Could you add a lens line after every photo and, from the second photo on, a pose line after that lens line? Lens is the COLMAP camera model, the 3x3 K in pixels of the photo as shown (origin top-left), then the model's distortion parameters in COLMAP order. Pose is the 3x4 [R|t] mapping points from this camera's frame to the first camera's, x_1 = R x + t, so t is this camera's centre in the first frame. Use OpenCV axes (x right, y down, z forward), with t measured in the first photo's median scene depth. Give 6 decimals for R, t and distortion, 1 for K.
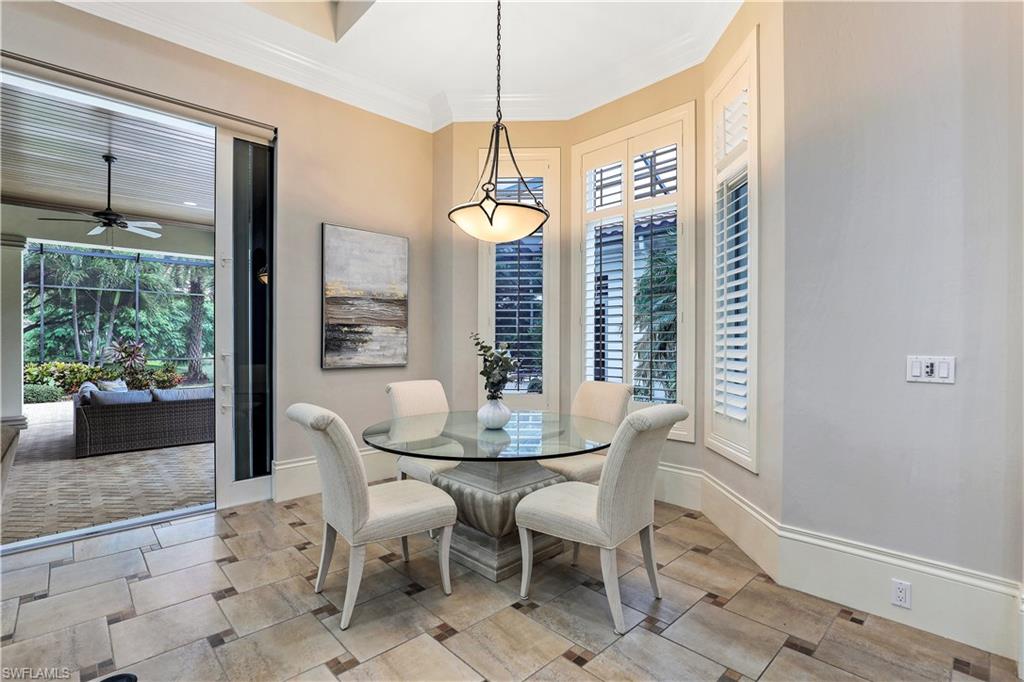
lens RADIAL K [[475.3, 0, 514.4], [0, 475.3, 340.9], [0, 0, 1]] dist [-0.013768, 0.000895]
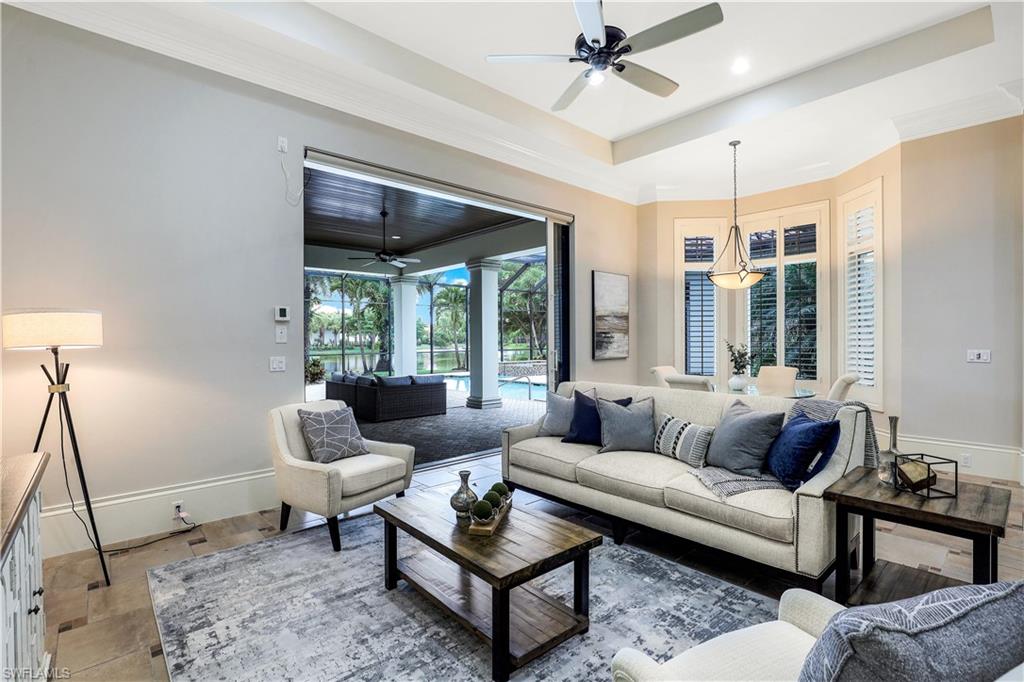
lens RADIAL K [[475.3, 0, 514.4], [0, 475.3, 340.9], [0, 0, 1]] dist [-0.013768, 0.000895]
pose [[0.999604, -0.004389, -0.027787, -0.610306], [0.004596, 0.999962, 0.007373, -0.018743], [0.027754, -0.007498, 0.999587, -0.624792]]
